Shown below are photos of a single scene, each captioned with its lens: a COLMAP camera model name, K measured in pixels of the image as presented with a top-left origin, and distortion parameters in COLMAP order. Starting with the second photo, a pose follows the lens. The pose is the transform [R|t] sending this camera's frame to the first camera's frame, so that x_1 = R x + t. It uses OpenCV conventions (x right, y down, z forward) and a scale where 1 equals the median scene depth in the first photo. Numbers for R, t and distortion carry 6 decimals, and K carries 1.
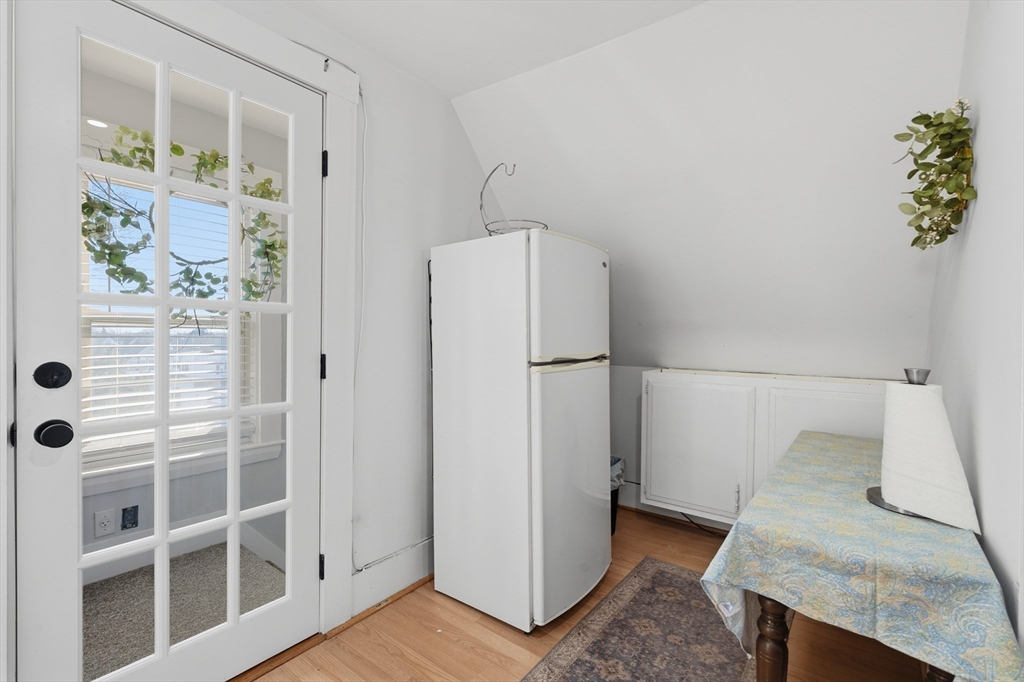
lens RADIAL K [[465.9, 0, 514.8], [0, 465.9, 346.2], [0, 0, 1]] dist [0.004132, 0.000477]
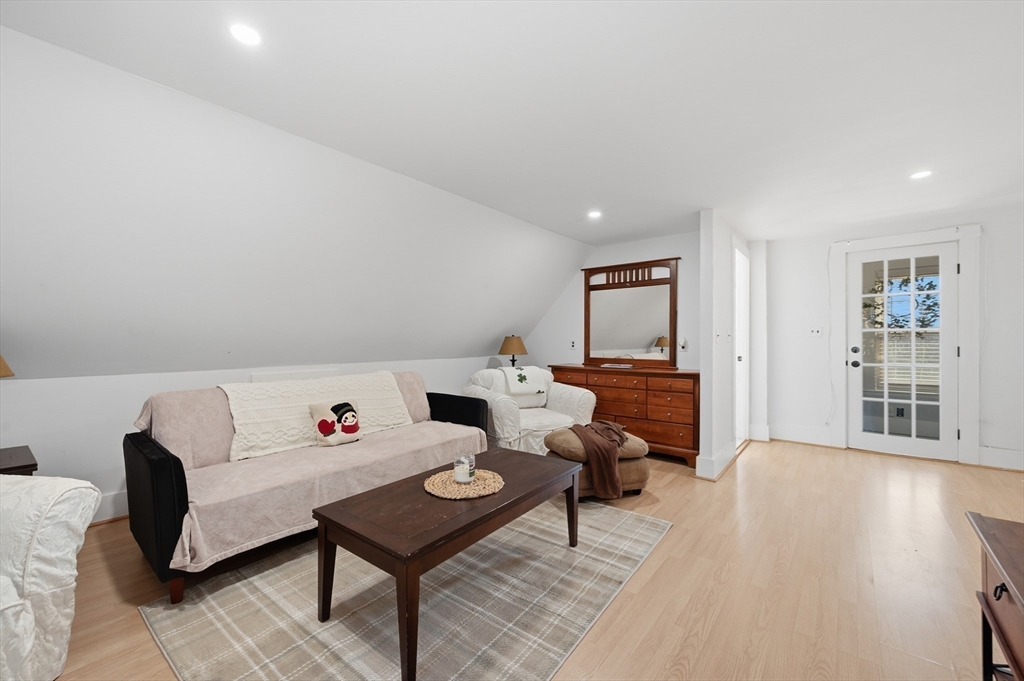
lens RADIAL K [[416.7, 0, 515.7], [0, 416.7, 342.6], [0, 0, 1]] dist [-0.001078, 0.000003]
pose [[-0.024865, 0.001181, -0.999690, 2.057106], [-0.008487, 0.999963, 0.001393, 0.013478], [0.999655, 0.008519, -0.024854, -1.420319]]
